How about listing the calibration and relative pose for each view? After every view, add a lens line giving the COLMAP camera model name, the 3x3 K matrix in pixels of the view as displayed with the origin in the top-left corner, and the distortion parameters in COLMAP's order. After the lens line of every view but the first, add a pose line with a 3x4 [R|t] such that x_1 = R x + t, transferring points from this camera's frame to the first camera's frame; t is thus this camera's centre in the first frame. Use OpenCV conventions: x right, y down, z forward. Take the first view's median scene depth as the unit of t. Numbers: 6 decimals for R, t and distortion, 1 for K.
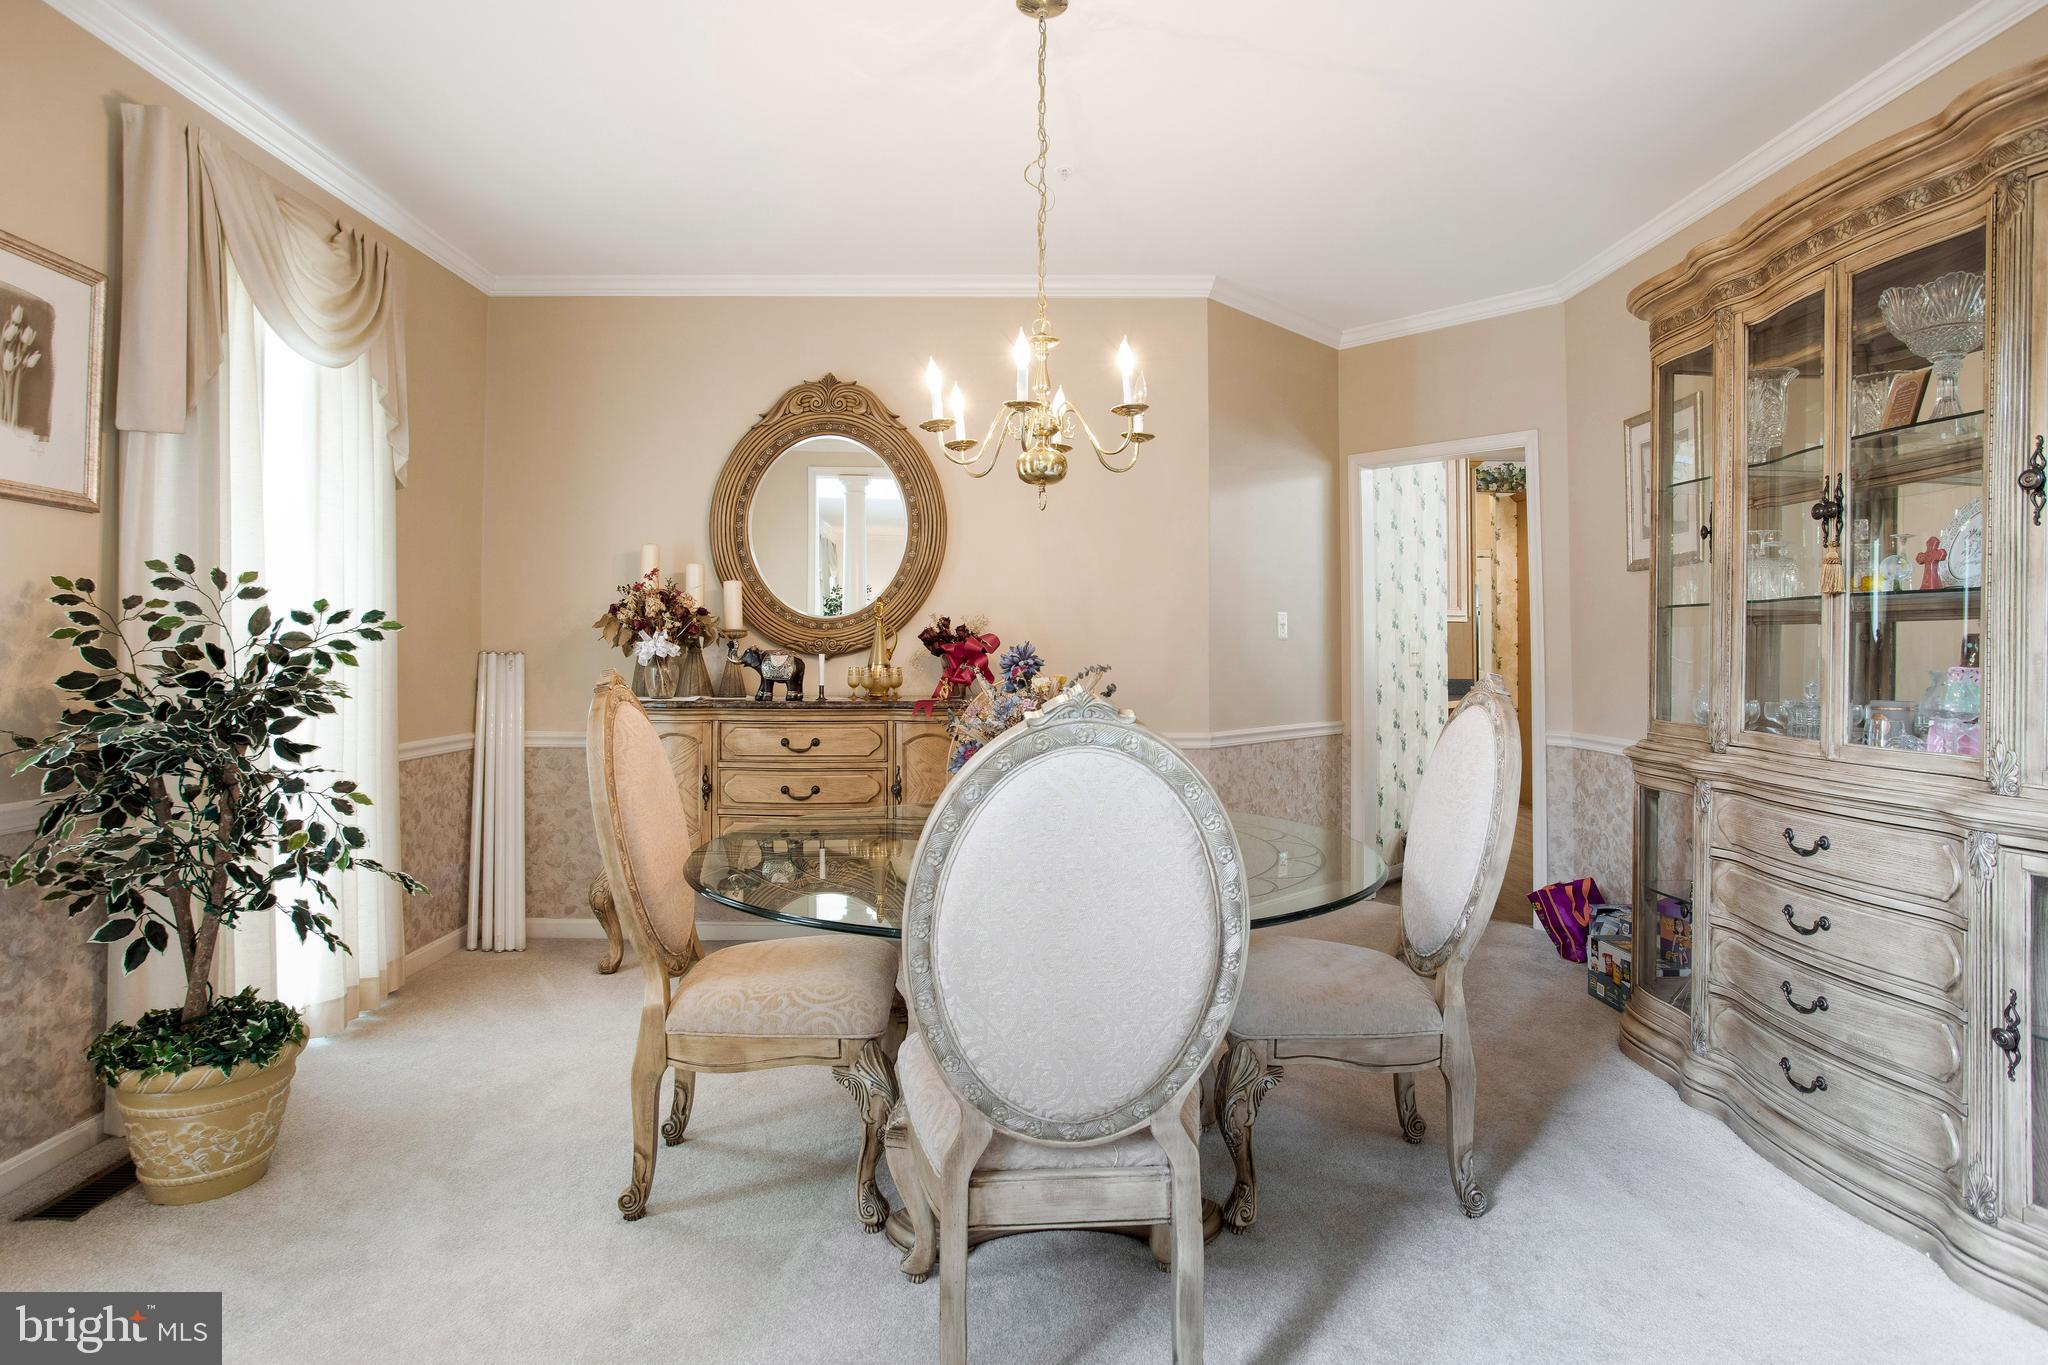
lens RADIAL K [[1073.0, 0, 1014.5], [0, 1073.0, 642.8], [0, 0, 1]] dist [-0.004227, 0.000735]
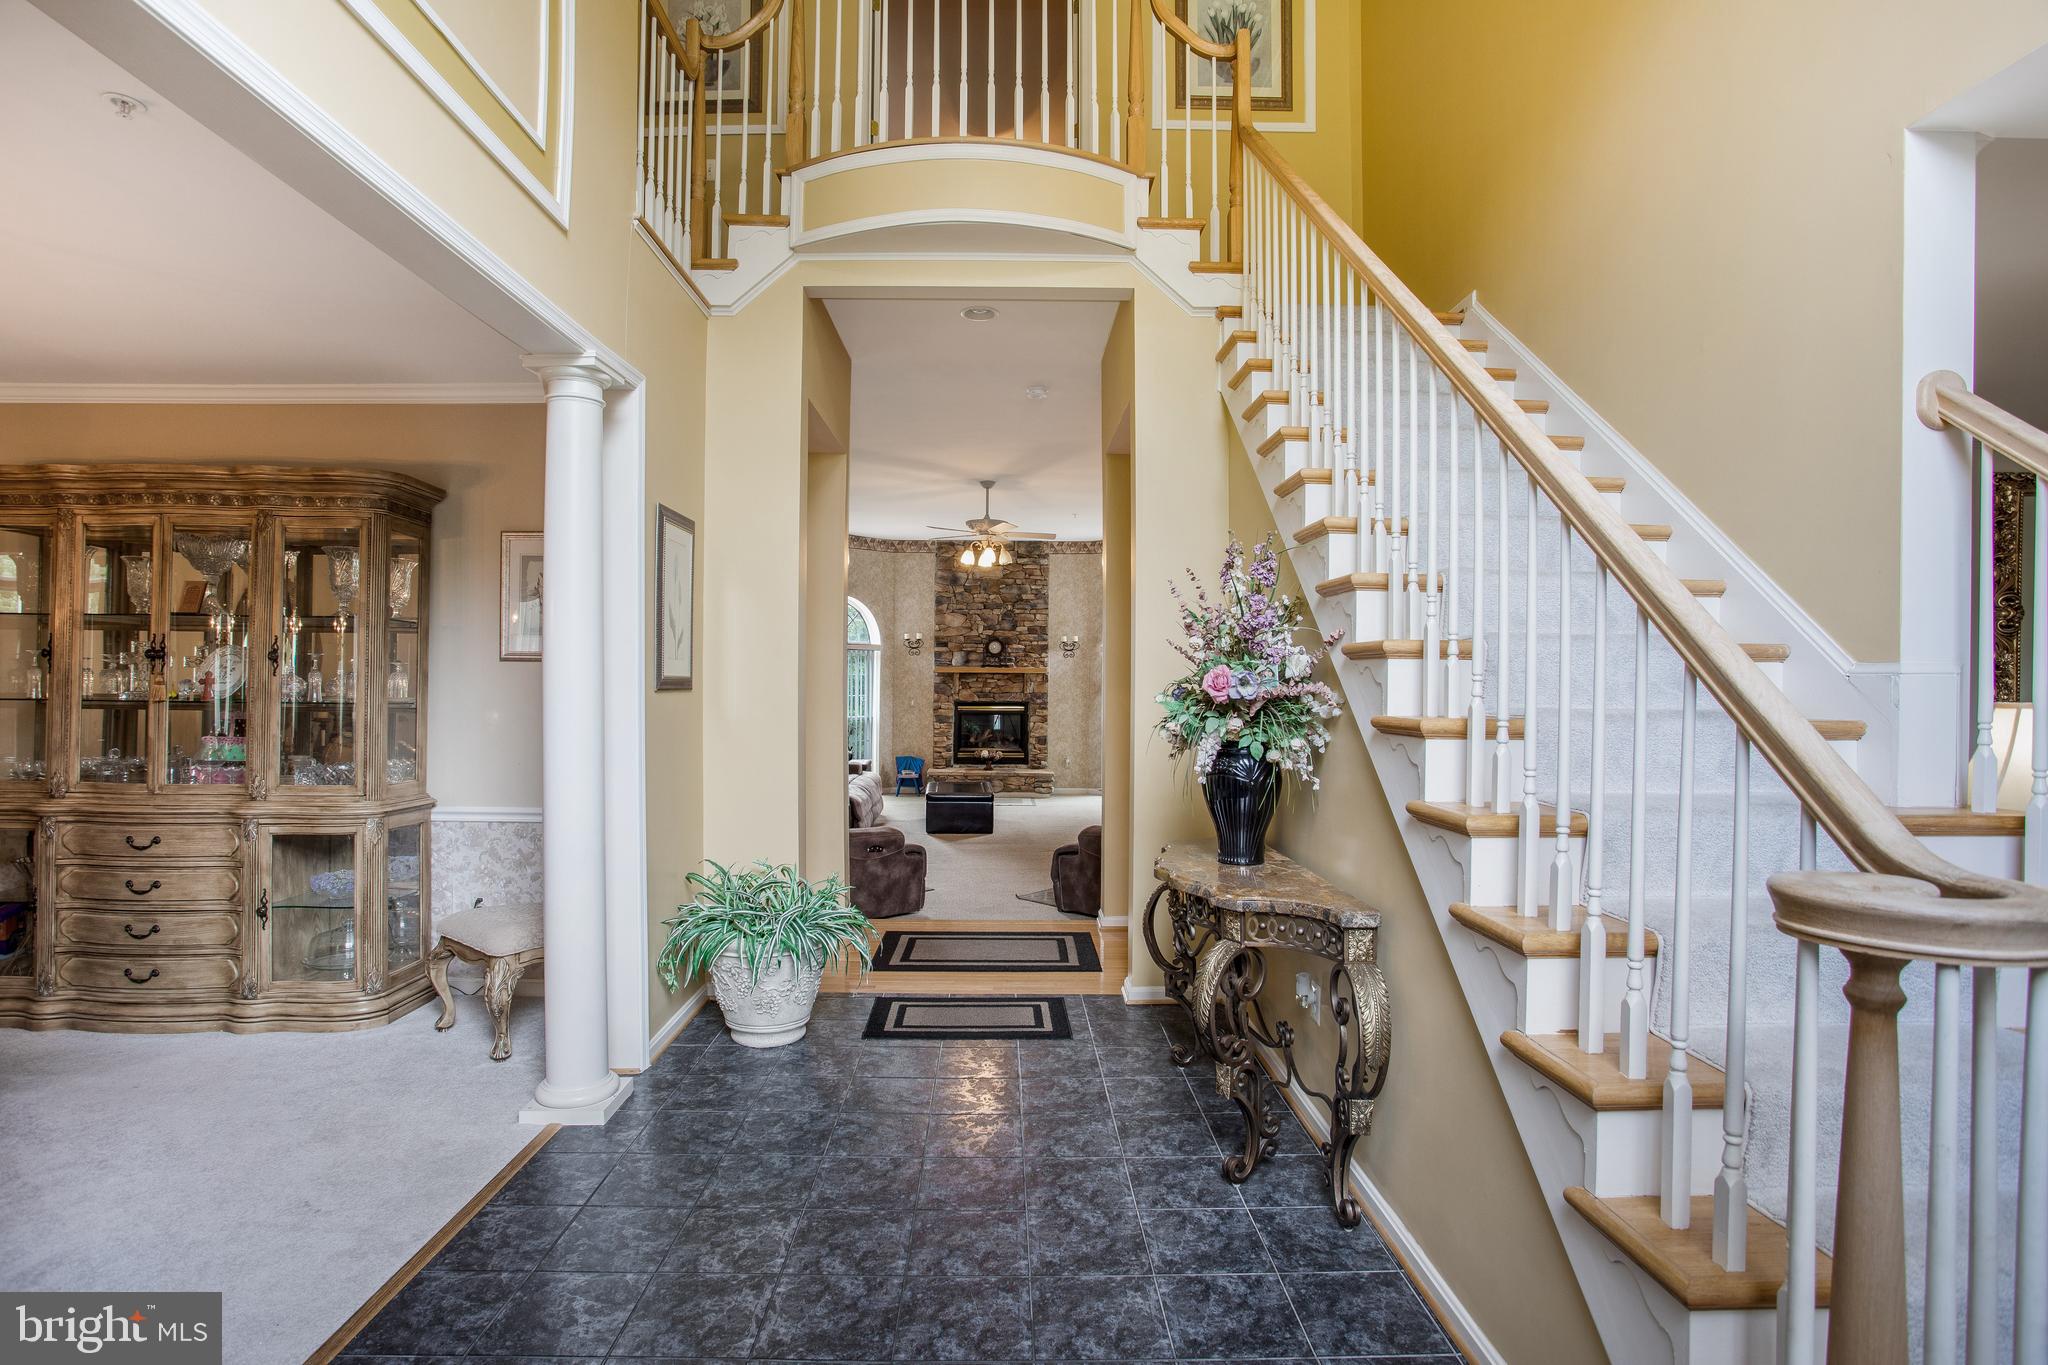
lens RADIAL K [[1012.8, 0, 1024.3], [0, 1012.8, 683.9], [0, 0, 1]] dist [-0.015065, 0.004132]
pose [[-0.018017, 0.006763, 0.999815, -0.998633], [-0.019774, 0.999779, -0.007119, -0.096804], [-0.999642, -0.019898, -0.017879, -0.442006]]
